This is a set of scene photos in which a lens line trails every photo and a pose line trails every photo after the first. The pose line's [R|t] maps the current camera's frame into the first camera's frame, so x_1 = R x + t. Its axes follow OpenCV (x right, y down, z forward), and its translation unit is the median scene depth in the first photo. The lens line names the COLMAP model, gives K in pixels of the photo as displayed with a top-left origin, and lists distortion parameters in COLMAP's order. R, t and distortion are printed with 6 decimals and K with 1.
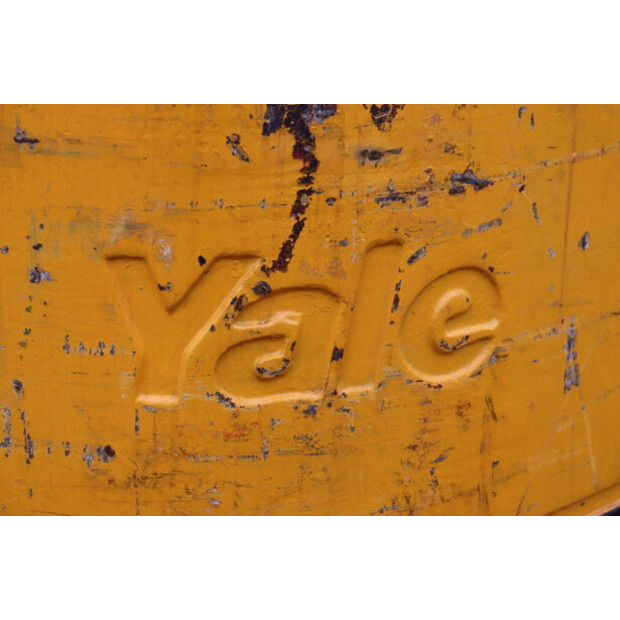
lens RADIAL K [[1435.8, 0, 310.5], [0, 1435.8, 309.8], [0, 0, 1]] dist [0.456873, 0.000000]
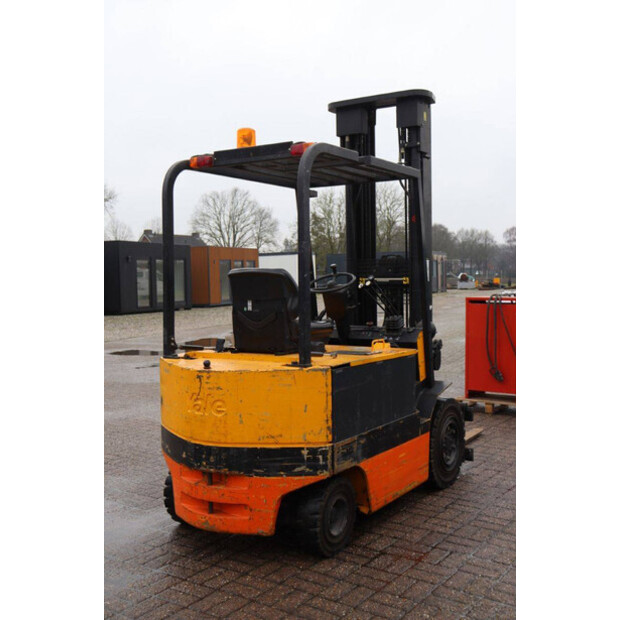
lens RADIAL K [[747.0, 0, 310.5], [0, 747.0, 310.1], [0, 0, 1]] dist [0.003697, 0.000000]
pose [[0.680632, 0.021791, -0.732301, 3.361555], [-0.241107, 0.950540, -0.195810, 0.177799], [0.691814, 0.309837, 0.652222, -1.393218]]
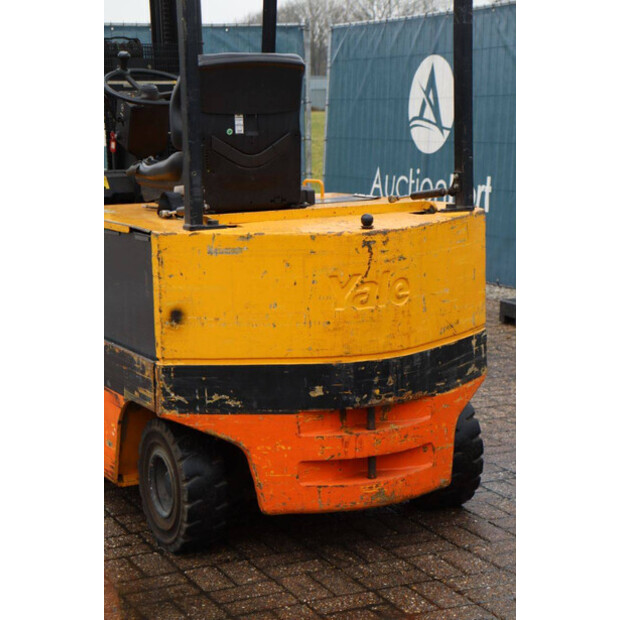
lens RADIAL K [[1435.8, 0, 309.9], [0, 1435.8, 310.3], [0, 0, 1]] dist [0.456873, 0.000000]
pose [[0.976789, -0.058292, 0.206122, -1.116883], [0.099176, 0.975980, -0.193976, 0.922218], [-0.189864, 0.209916, 0.959107, -3.251513]]
